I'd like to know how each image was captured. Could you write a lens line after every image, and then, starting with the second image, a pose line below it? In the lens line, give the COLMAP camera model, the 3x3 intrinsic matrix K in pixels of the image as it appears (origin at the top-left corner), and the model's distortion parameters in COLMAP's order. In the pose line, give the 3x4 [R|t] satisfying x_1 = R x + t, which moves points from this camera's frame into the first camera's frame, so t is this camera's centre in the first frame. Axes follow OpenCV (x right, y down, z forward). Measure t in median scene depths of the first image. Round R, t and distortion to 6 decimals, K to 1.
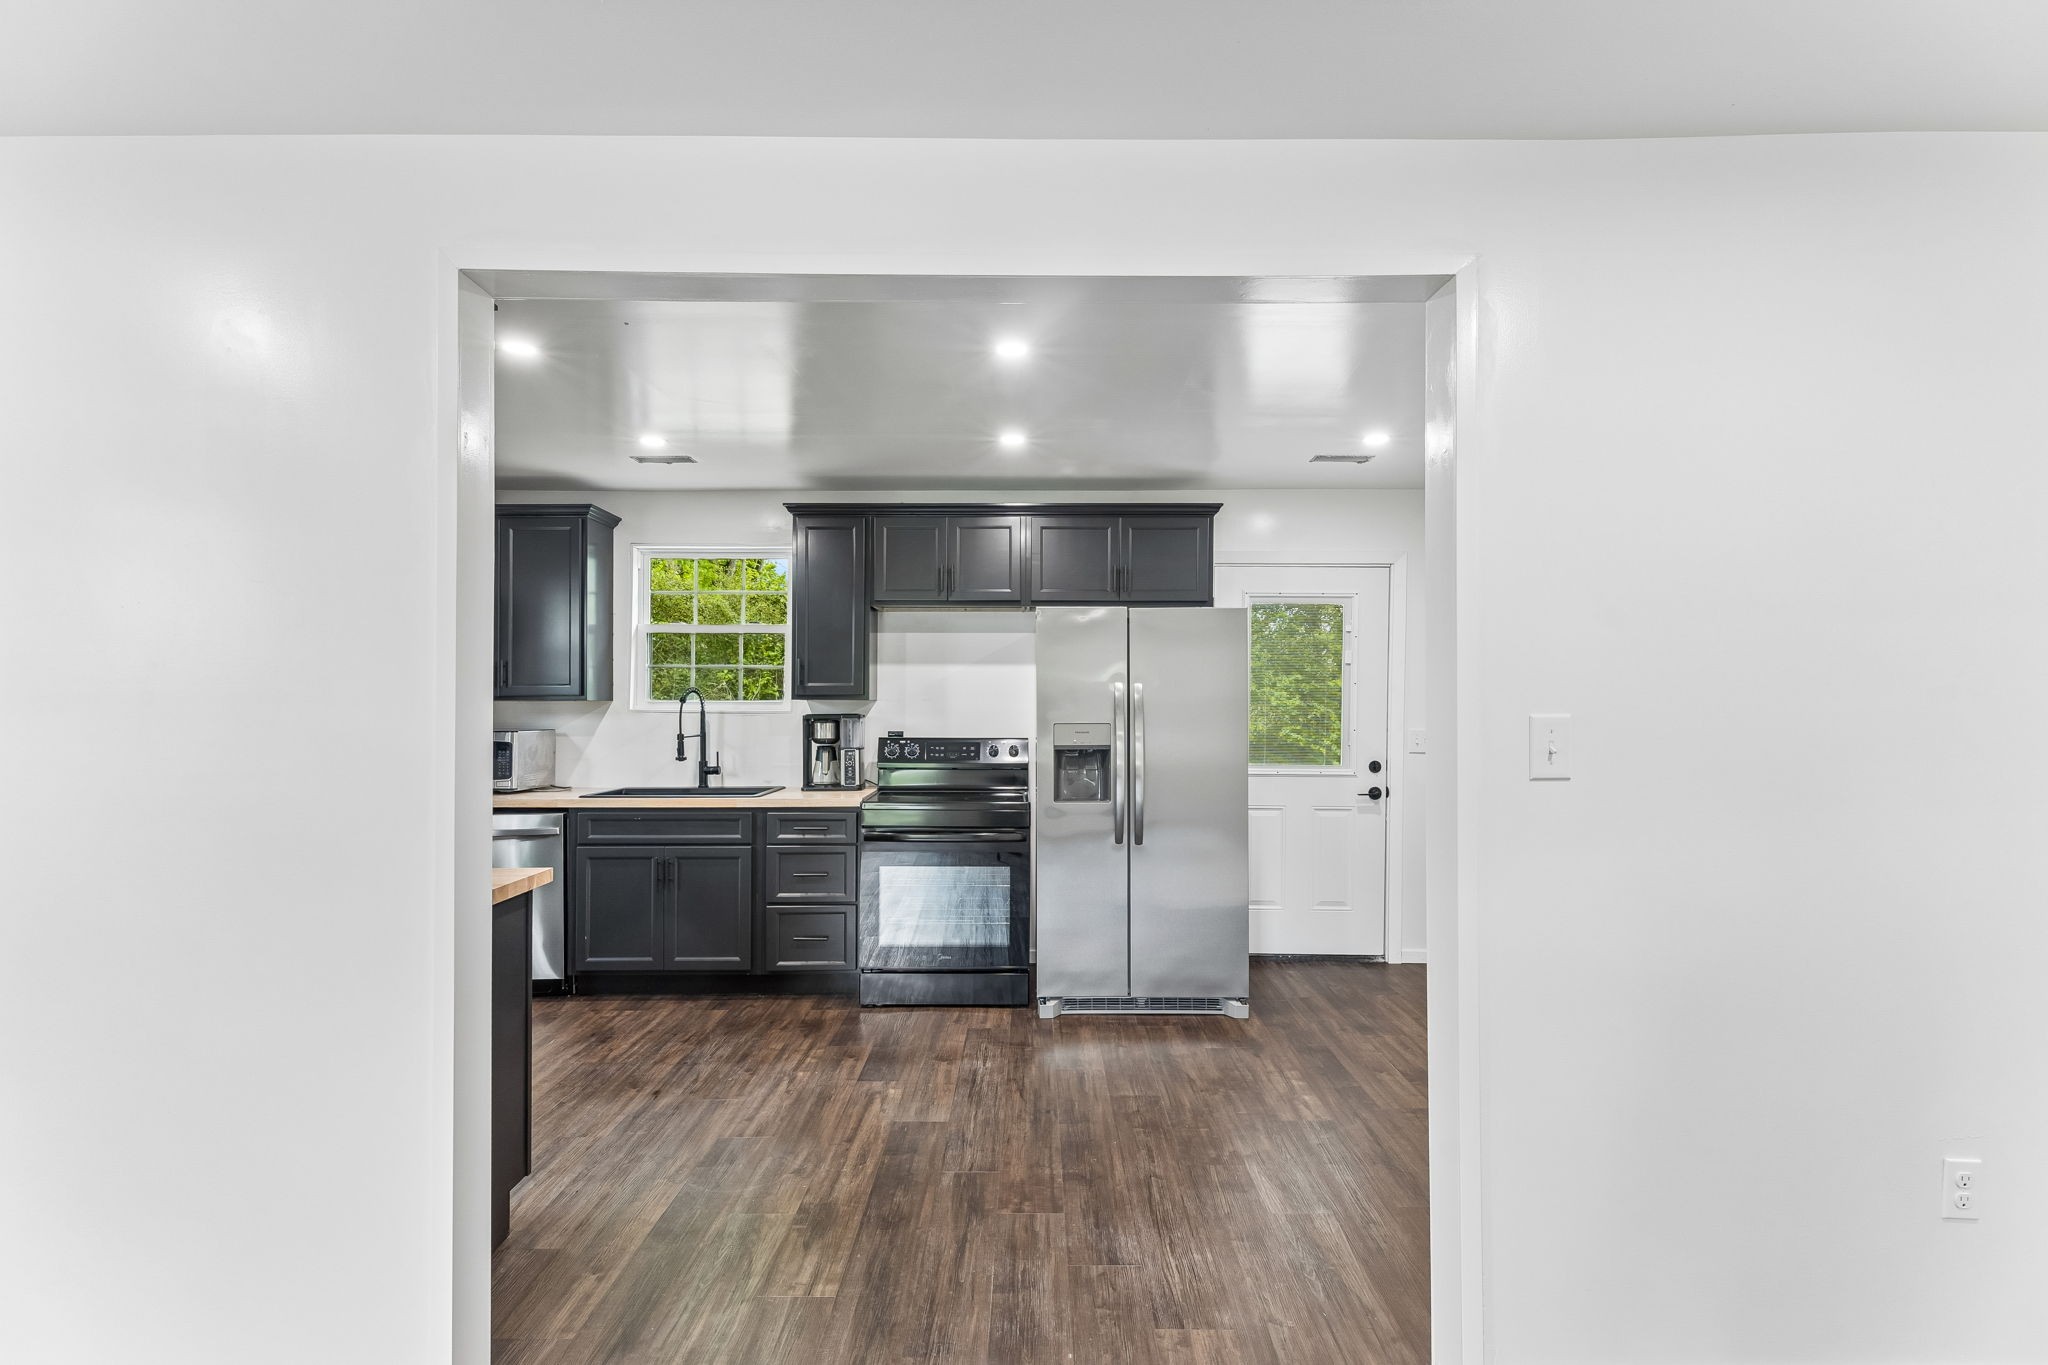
lens RADIAL K [[969.9, 0, 1030.8], [0, 969.9, 699.6], [0, 0, 1]] dist [0.009210, 0.004864]
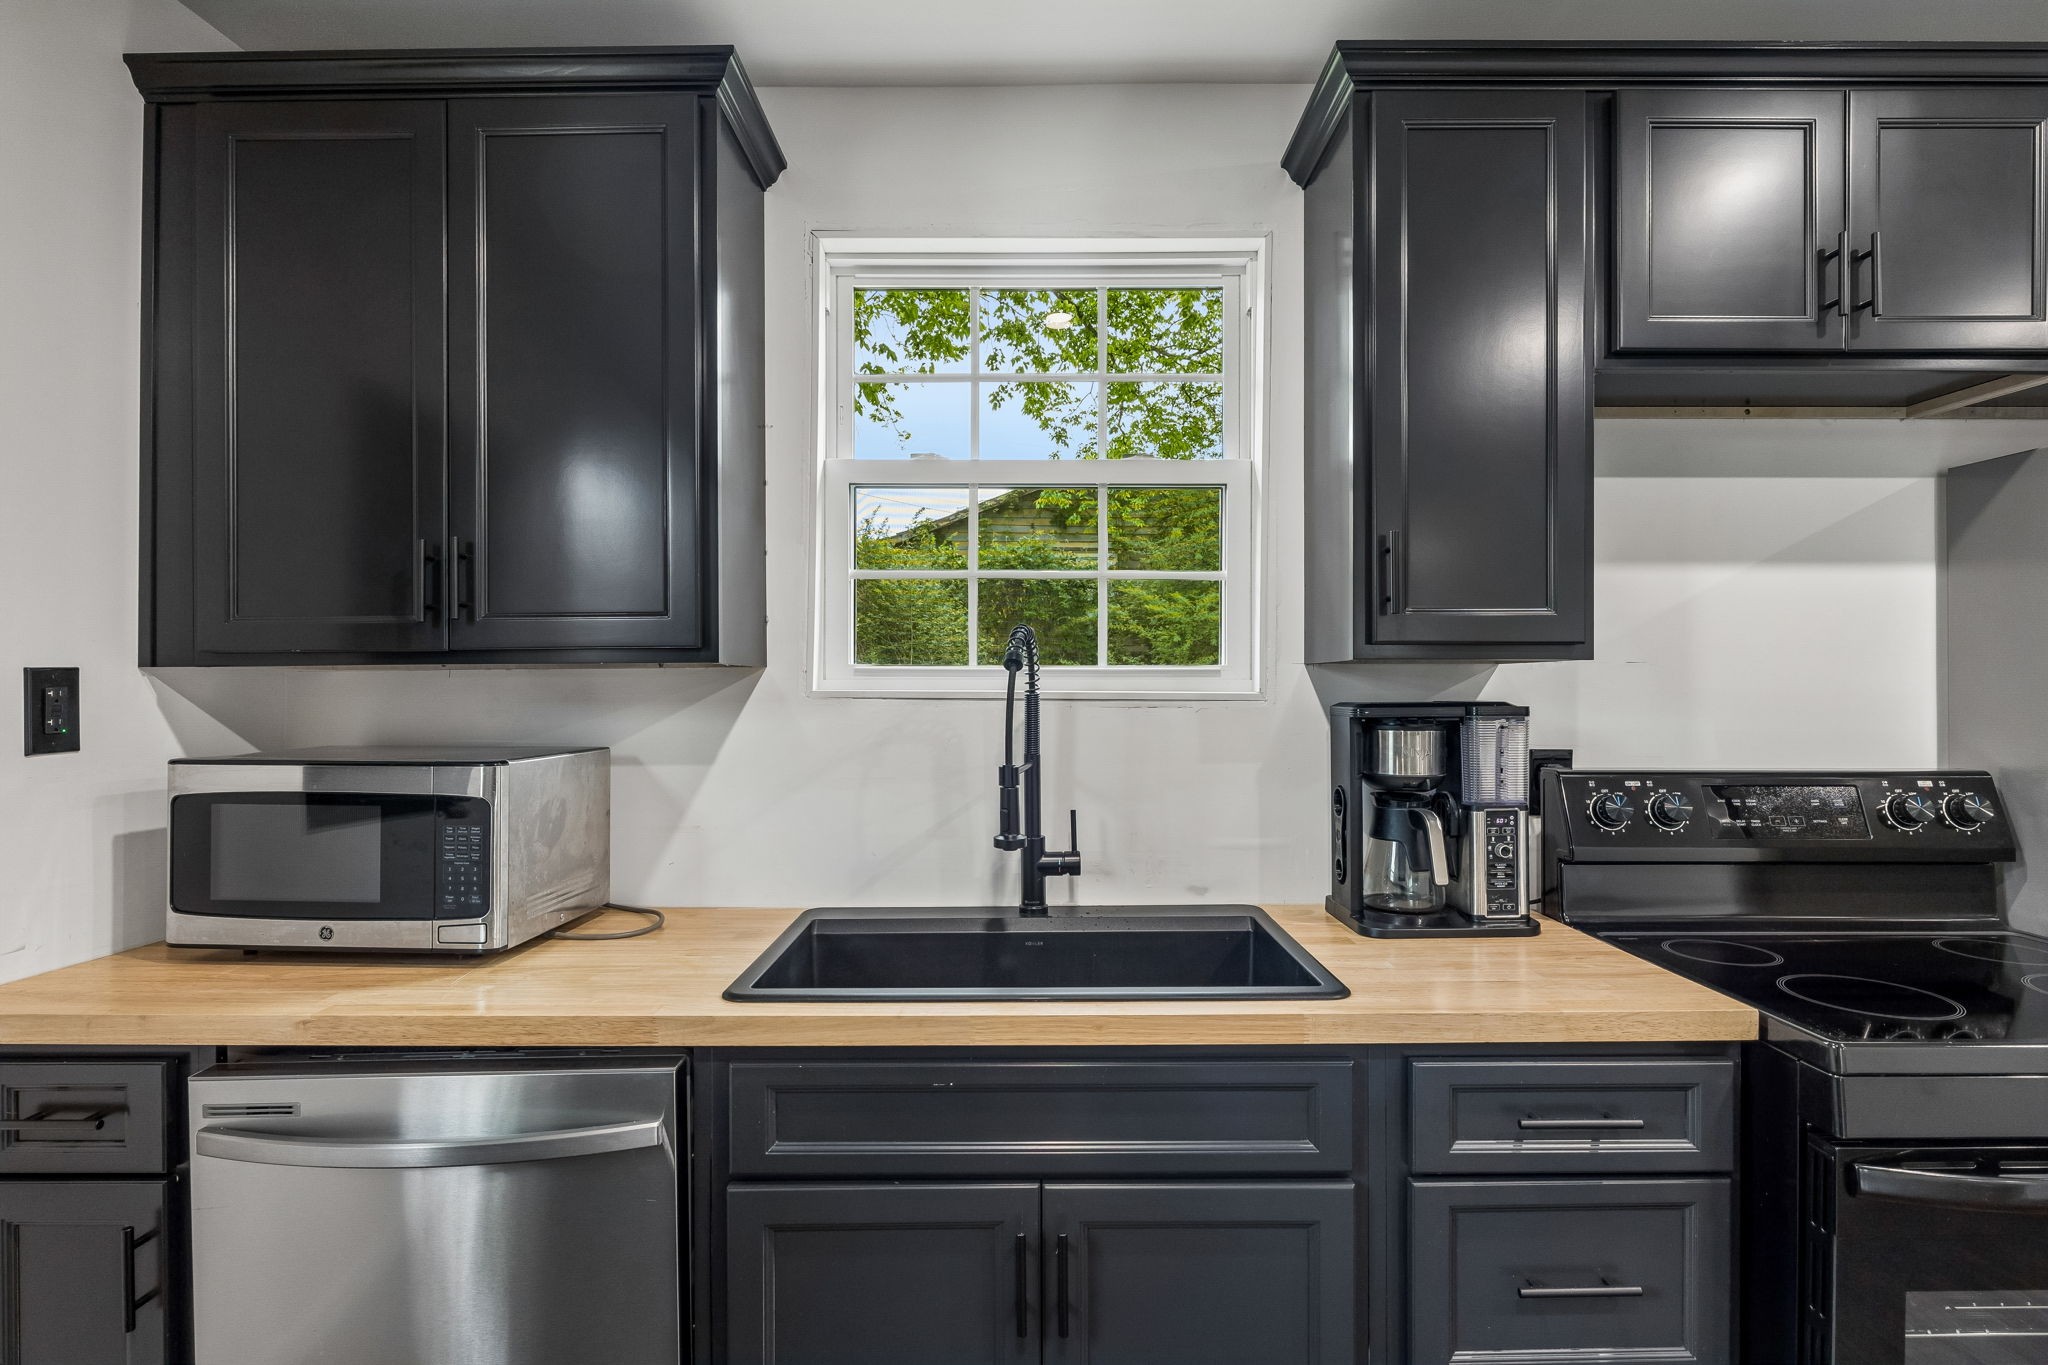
lens RADIAL K [[969.9, 0, 1019.1], [0, 969.9, 680.6], [0, 0, 1]] dist [0.009210, 0.004864]
pose [[0.999884, -0.002881, 0.014933, -0.357891], [0.002802, 0.999982, 0.005268, 0.004748], [-0.014948, -0.005226, 0.999875, 0.667186]]
